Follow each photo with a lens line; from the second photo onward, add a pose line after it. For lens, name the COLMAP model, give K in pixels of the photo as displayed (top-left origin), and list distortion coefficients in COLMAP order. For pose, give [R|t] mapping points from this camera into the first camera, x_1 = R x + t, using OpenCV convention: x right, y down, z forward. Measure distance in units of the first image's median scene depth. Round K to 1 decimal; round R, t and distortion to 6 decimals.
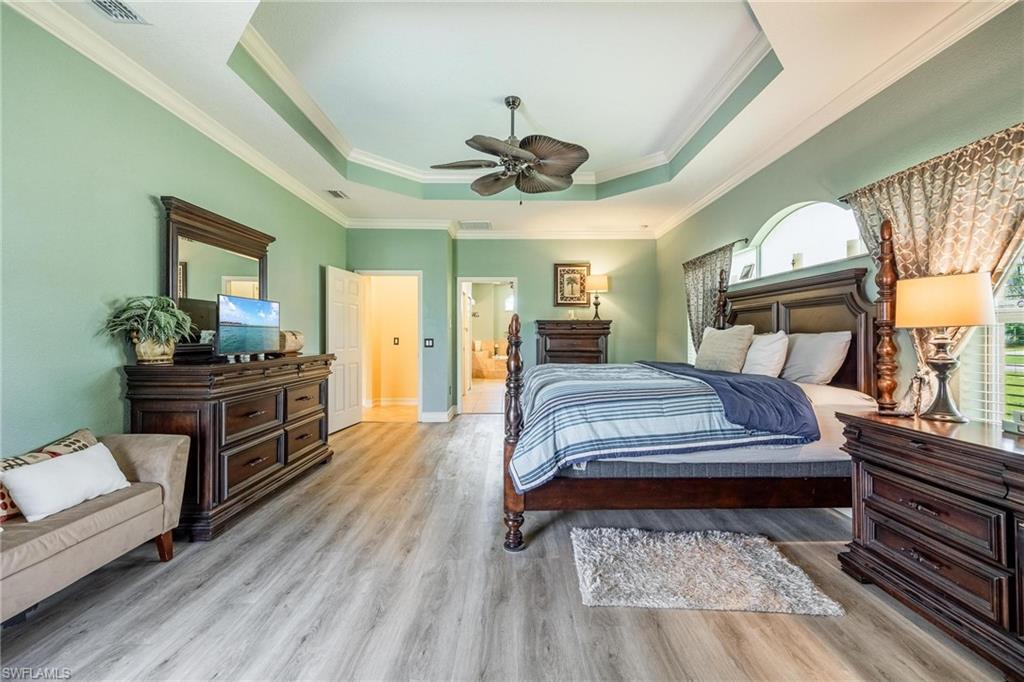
lens RADIAL K [[411.2, 0, 512.2], [0, 411.2, 343.1], [0, 0, 1]] dist [0.010421, 0.000249]
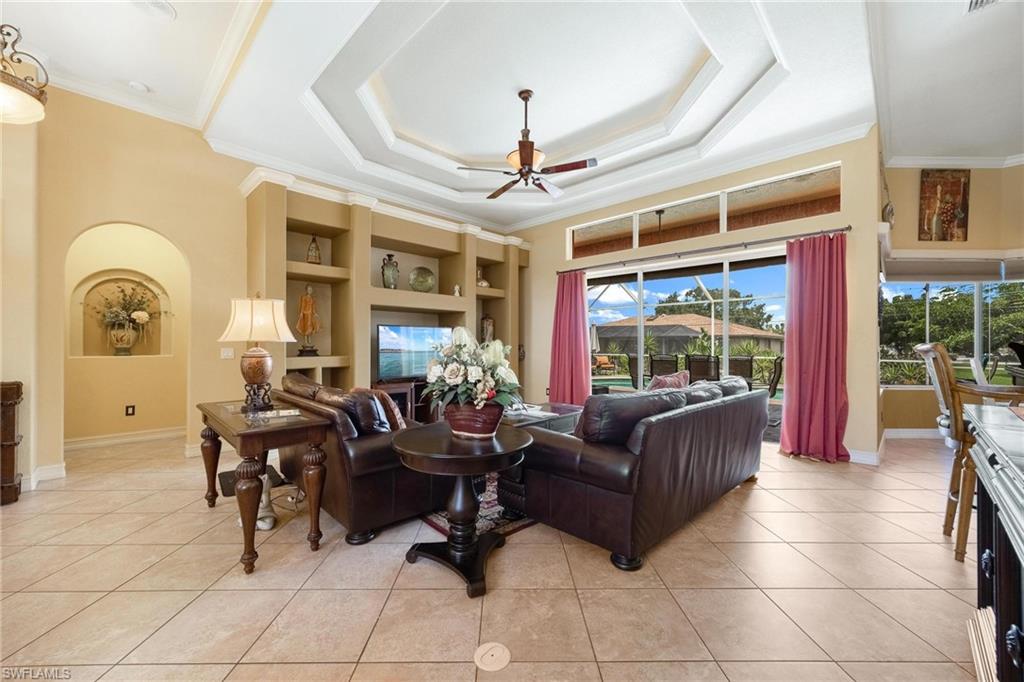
lens RADIAL K [[402.7, 0, 510.2], [0, 402.7, 342.9], [0, 0, 1]] dist [0.001191, -0.000171]
pose [[0.709531, 0.000568, -0.704674, 0.308462], [-0.013337, 0.999831, -0.012623, -0.059074], [0.704548, 0.018355, 0.709419, 0.462260]]
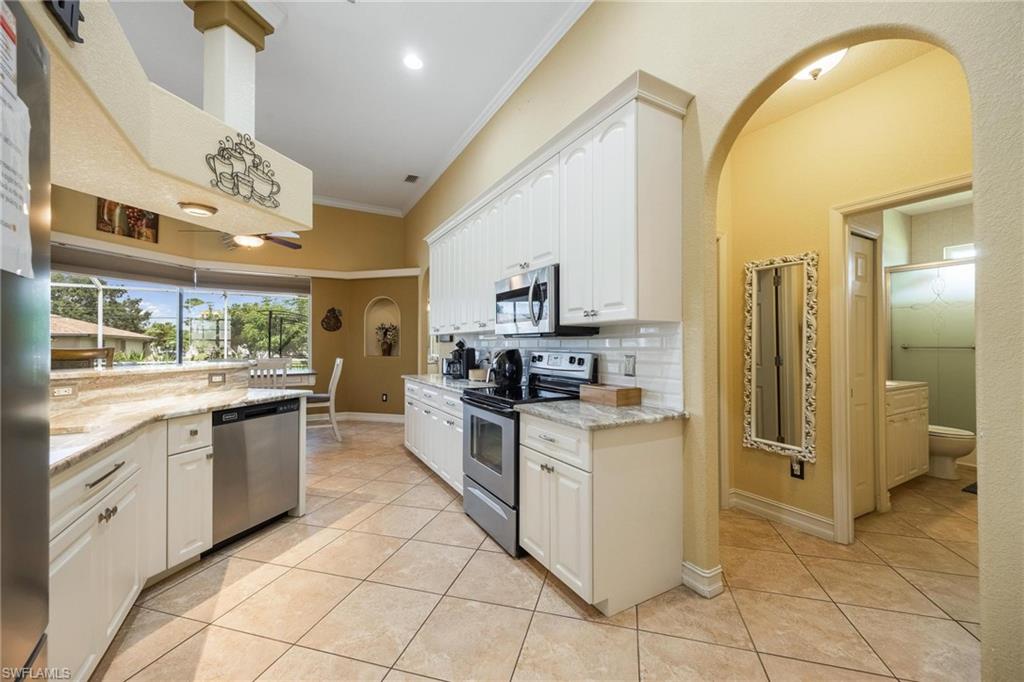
lens RADIAL K [[398.2, 0, 515.6], [0, 398.2, 343.8], [0, 0, 1]] dist [0.003736, 0.000185]
pose [[0.871645, 0.000299, 0.490137, 0.718614], [0.008535, 0.999839, -0.015788, -0.066607], [-0.490063, 0.017945, 0.871503, 0.677706]]
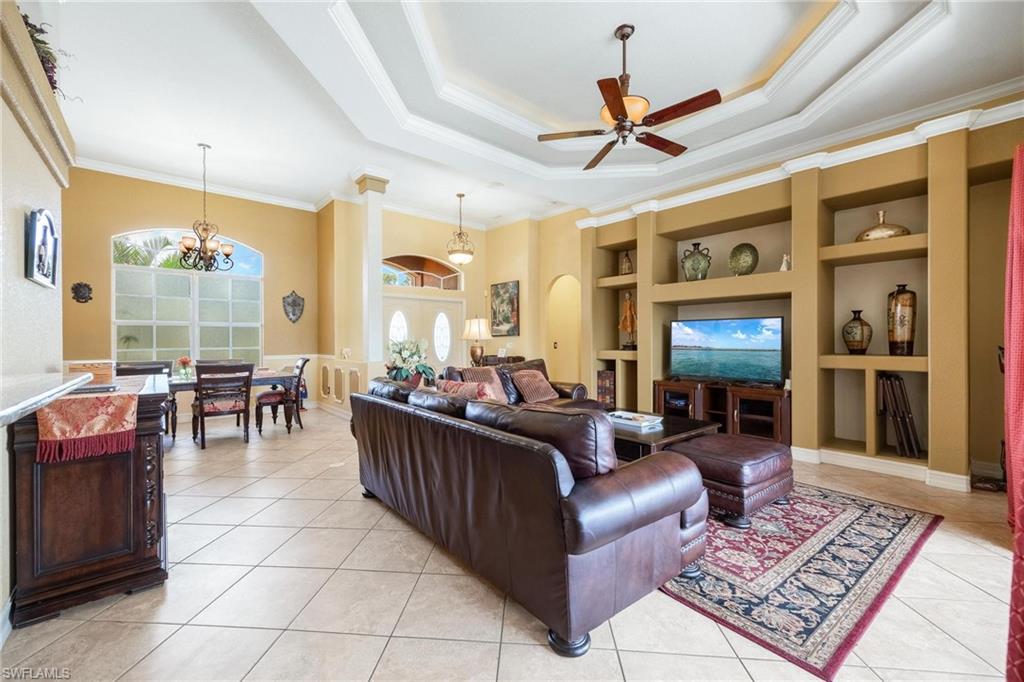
lens RADIAL K [[411.7, 0, 499.0], [0, 411.7, 338.9], [0, 0, 1]] dist [0.007404, 0.000039]
pose [[-0.769586, 0.000303, -0.638543, 0.347971], [-0.007063, 0.999935, 0.008988, -0.075138], [0.638504, 0.011427, -0.769533, 1.515165]]
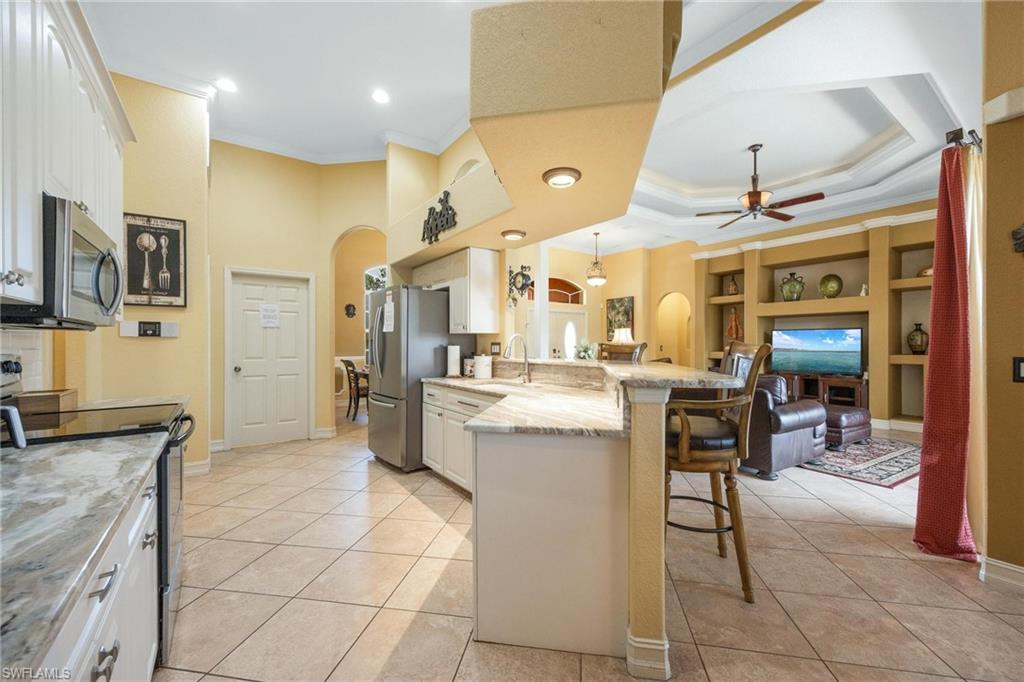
lens RADIAL K [[411.2, 0, 512.2], [0, 411.2, 343.1], [0, 0, 1]] dist [0.010421, 0.000249]
pose [[-0.820156, 0.000252, -0.572139, 0.907882], [-0.007905, 0.999899, 0.011773, -0.079206], [0.572085, 0.014178, -0.820072, 1.646798]]
